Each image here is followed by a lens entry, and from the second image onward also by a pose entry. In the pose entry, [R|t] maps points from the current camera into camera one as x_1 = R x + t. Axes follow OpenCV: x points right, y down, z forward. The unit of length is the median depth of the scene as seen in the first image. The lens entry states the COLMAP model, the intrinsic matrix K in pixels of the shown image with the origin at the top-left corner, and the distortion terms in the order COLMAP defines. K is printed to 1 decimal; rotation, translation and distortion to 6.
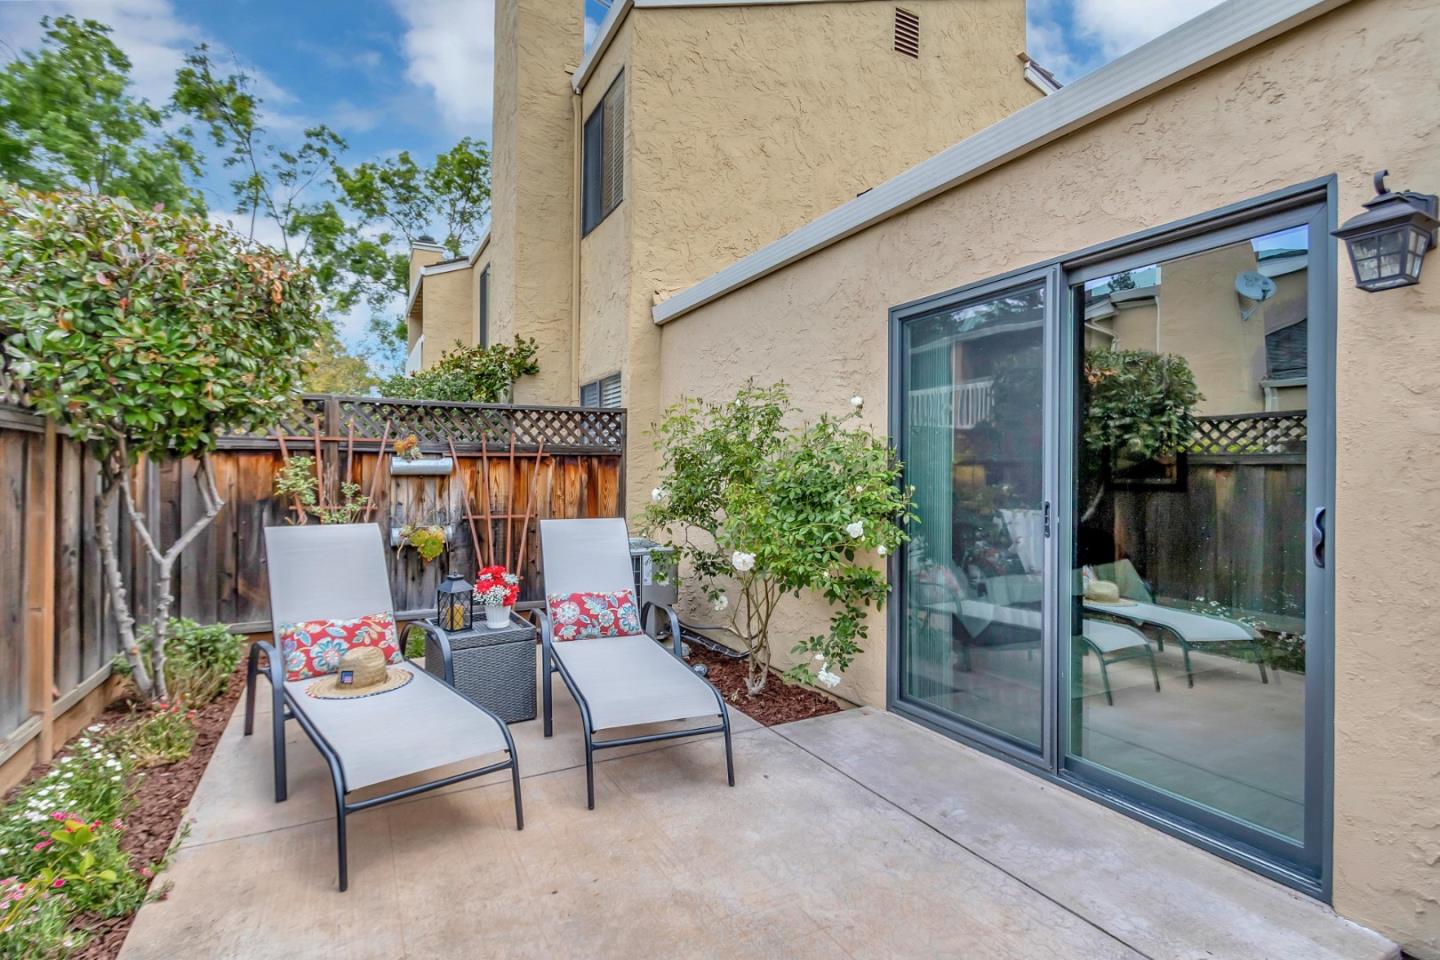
lens RADIAL K [[705.9, 0, 720.6], [0, 705.9, 477.9], [0, 0, 1]] dist [0.001570, 0.000451]
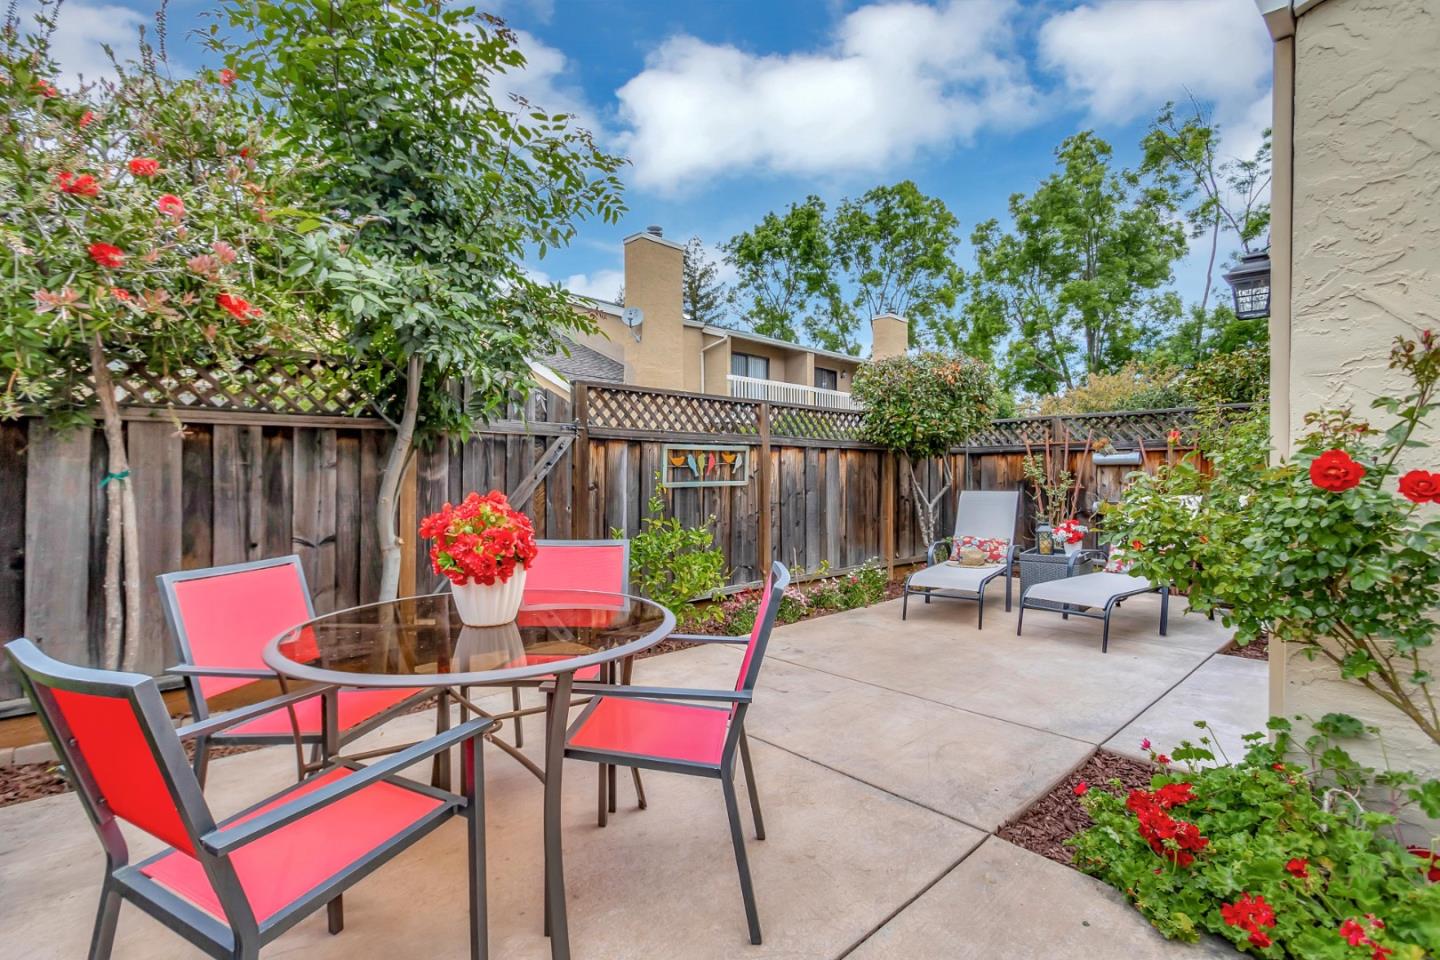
lens RADIAL K [[705.9, 0, 720.3], [0, 705.9, 478.7], [0, 0, 1]] dist [0.001570, 0.000451]
pose [[0.282057, 0.000216, -0.959398, 0.722625], [0.005089, 0.999986, 0.001721, 0.017024], [0.959384, -0.005368, 0.282052, -0.163190]]
